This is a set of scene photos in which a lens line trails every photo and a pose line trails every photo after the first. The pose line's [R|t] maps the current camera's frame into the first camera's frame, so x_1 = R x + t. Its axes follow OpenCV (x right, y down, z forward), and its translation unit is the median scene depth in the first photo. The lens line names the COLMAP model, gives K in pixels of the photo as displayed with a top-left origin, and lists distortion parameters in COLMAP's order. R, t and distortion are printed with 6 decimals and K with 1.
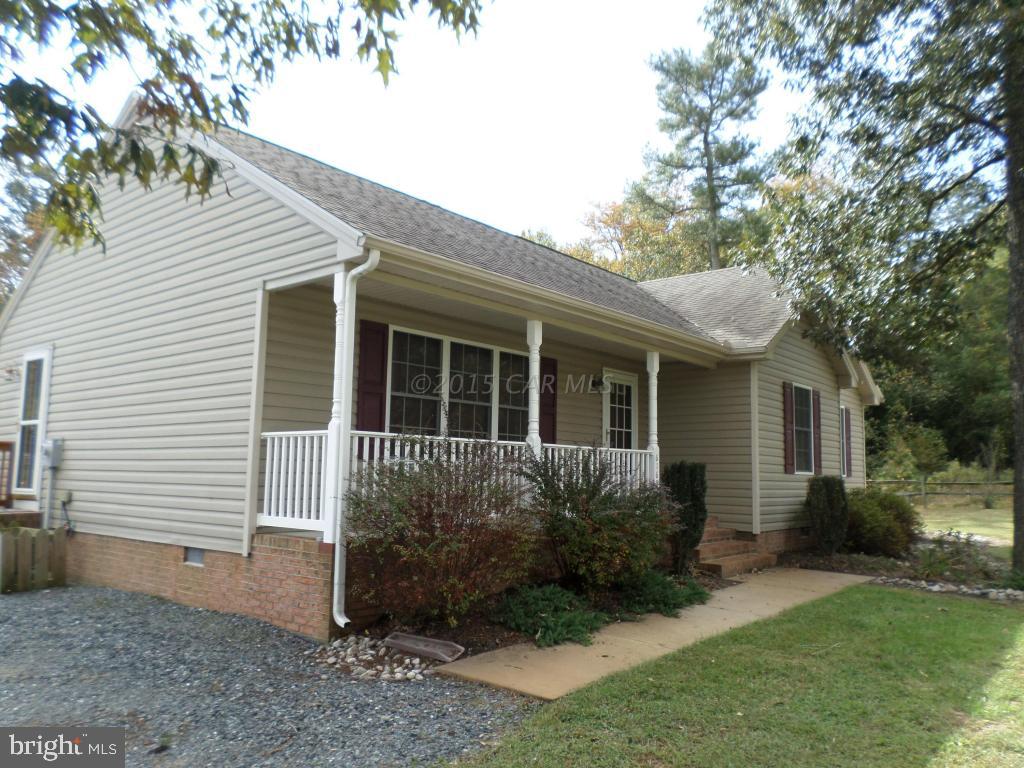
lens RADIAL K [[796.2, 0, 505.0], [0, 796.2, 385.1], [0, 0, 1]] dist [0.003633, -0.002654]
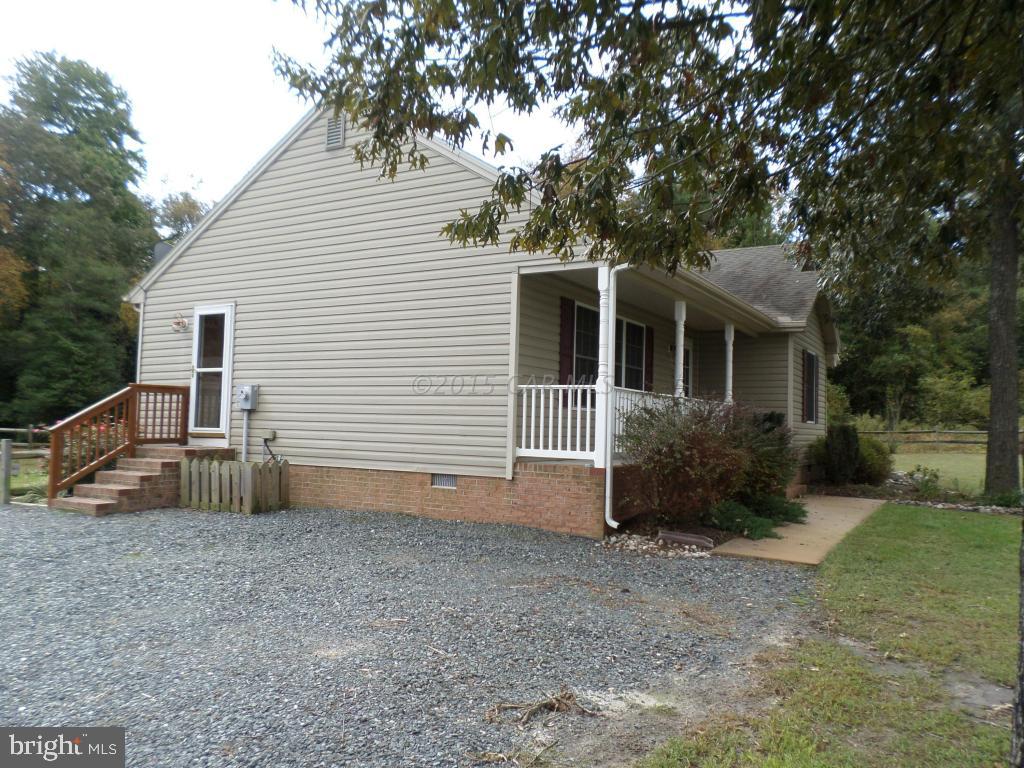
lens RADIAL K [[796.2, 0, 510.0], [0, 796.2, 381.1], [0, 0, 1]] dist [0.003633, -0.002654]
pose [[0.986650, 0.019184, 0.161720, -0.423636], [-0.028904, 0.997900, 0.057970, -0.017770], [-0.160268, -0.061871, 0.985132, -0.219612]]
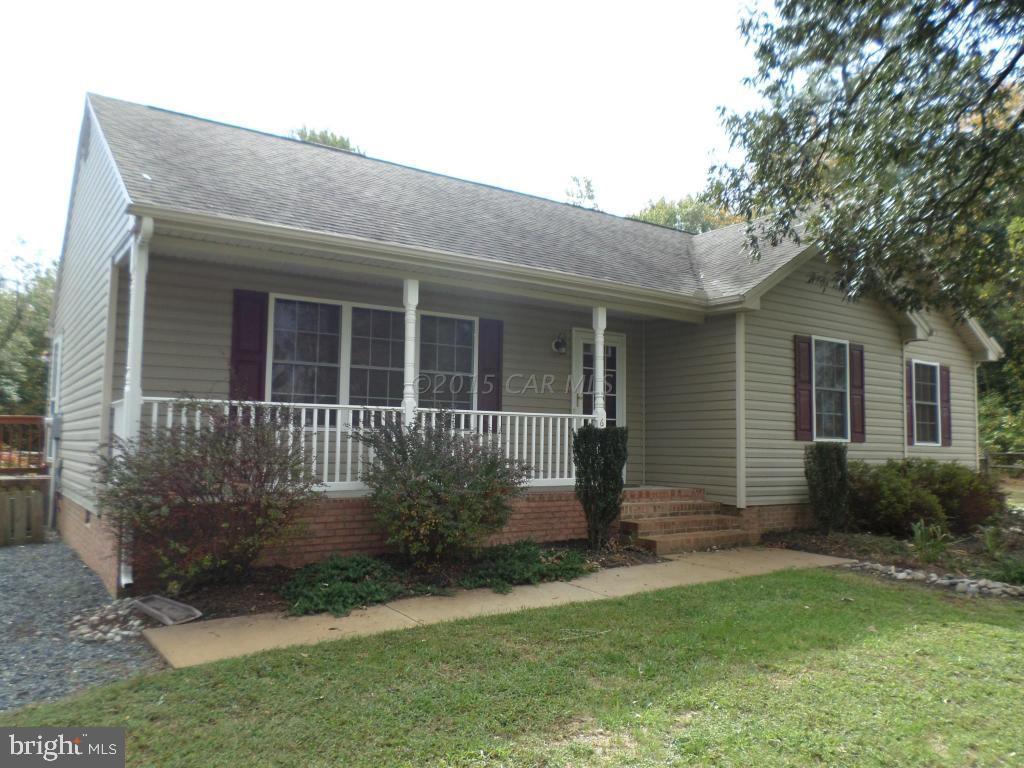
lens RADIAL K [[796.2, 0, 508.1], [0, 796.2, 385.7], [0, 0, 1]] dist [0.003633, -0.002654]
pose [[0.963604, -0.024283, -0.266229, 0.384208], [0.032964, 0.999059, 0.028187, 0.021571], [0.265294, -0.035937, 0.963498, 0.104016]]
